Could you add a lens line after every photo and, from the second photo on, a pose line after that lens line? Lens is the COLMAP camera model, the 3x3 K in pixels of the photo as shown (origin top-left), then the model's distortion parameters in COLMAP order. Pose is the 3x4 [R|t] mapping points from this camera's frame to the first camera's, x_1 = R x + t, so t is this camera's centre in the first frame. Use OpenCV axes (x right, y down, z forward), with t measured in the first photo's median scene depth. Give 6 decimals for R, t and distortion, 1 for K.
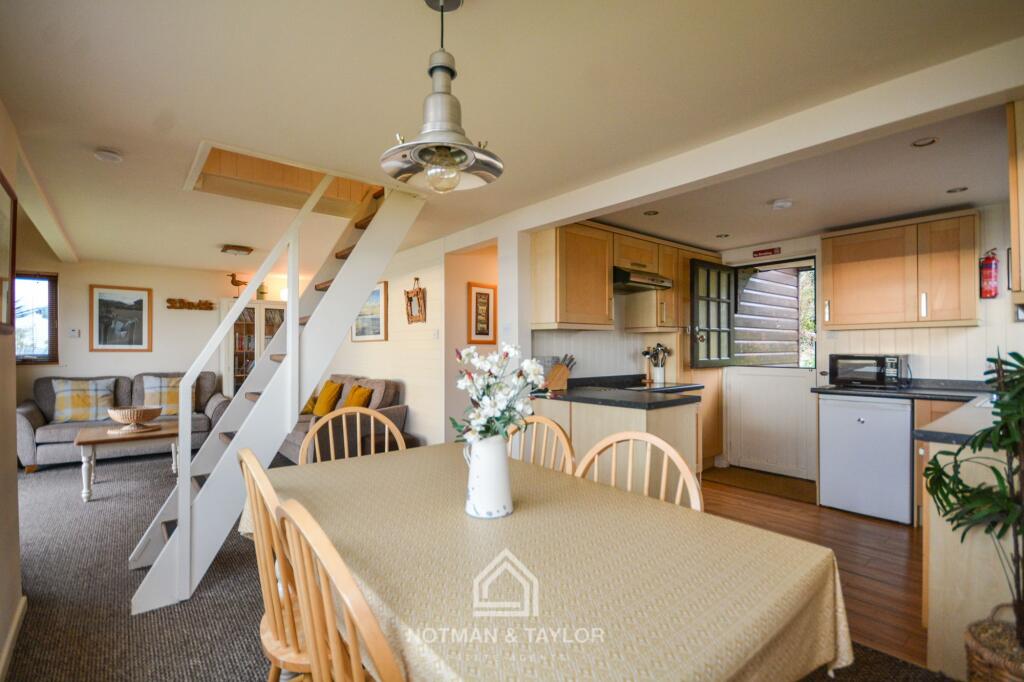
lens RADIAL K [[461.1, 0, 511.4], [0, 461.1, 342.5], [0, 0, 1]] dist [-0.000092, -0.002387]
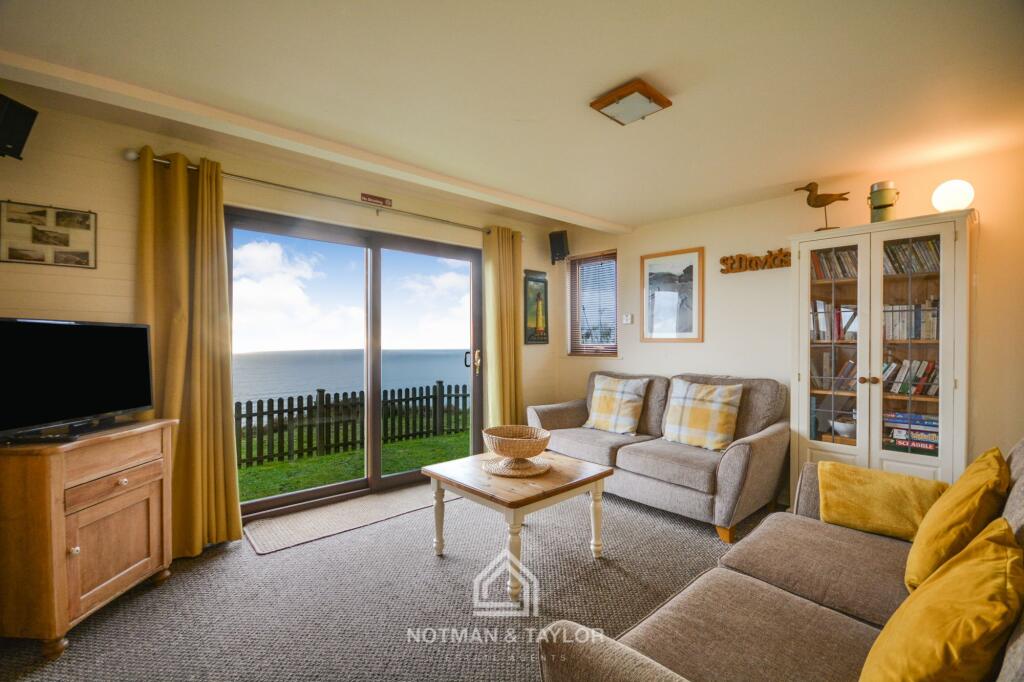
lens RADIAL K [[461.1, 0, 514.4], [0, 461.1, 343.8], [0, 0, 1]] dist [-0.000092, -0.002387]
pose [[0.062612, -0.000440, -0.998038, -0.141803], [0.015013, 0.999887, 0.000501, 0.018371], [0.997925, -0.015015, 0.062611, 0.697363]]
